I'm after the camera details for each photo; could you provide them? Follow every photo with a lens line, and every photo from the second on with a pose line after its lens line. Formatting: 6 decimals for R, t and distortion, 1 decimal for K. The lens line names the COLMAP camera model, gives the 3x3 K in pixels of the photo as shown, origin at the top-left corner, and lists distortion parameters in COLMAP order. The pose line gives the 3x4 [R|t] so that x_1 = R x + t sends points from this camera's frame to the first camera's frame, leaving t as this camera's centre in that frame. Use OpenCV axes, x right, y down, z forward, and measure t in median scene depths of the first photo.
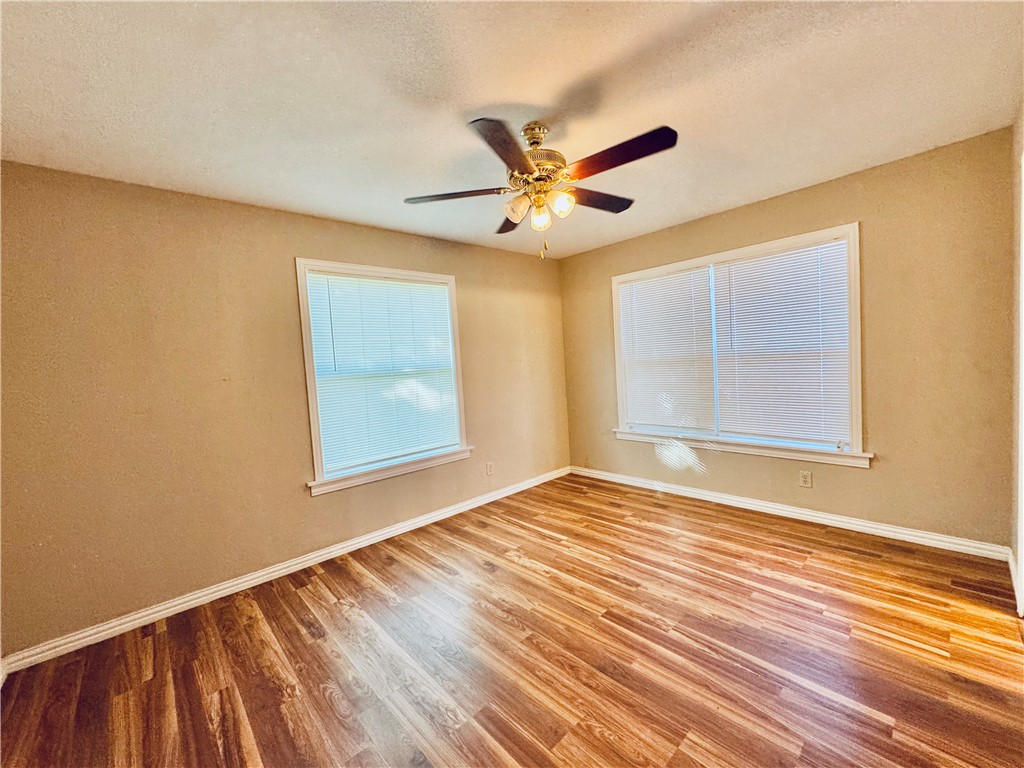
lens RADIAL K [[410.5, 0, 512.0], [0, 410.5, 384.0], [0, 0, 1]] dist [-0.007569, 0.000681]
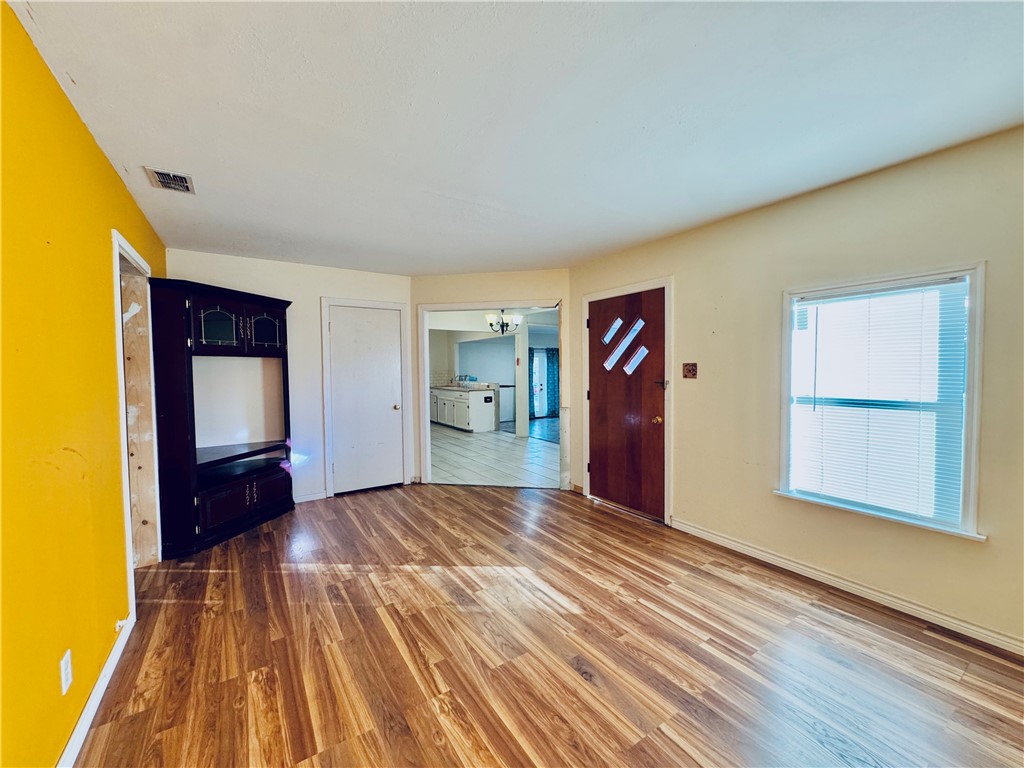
lens RADIAL K [[410.5, 0, 512.0], [0, 410.5, 384.0], [0, 0, 1]] dist [-0.007569, 0.000681]
pose [[-0.985449, 0.065743, 0.156744, 0.096336], [0.078154, 0.994163, 0.074378, -0.112914], [-0.150939, 0.085546, -0.984835, 1.782874]]
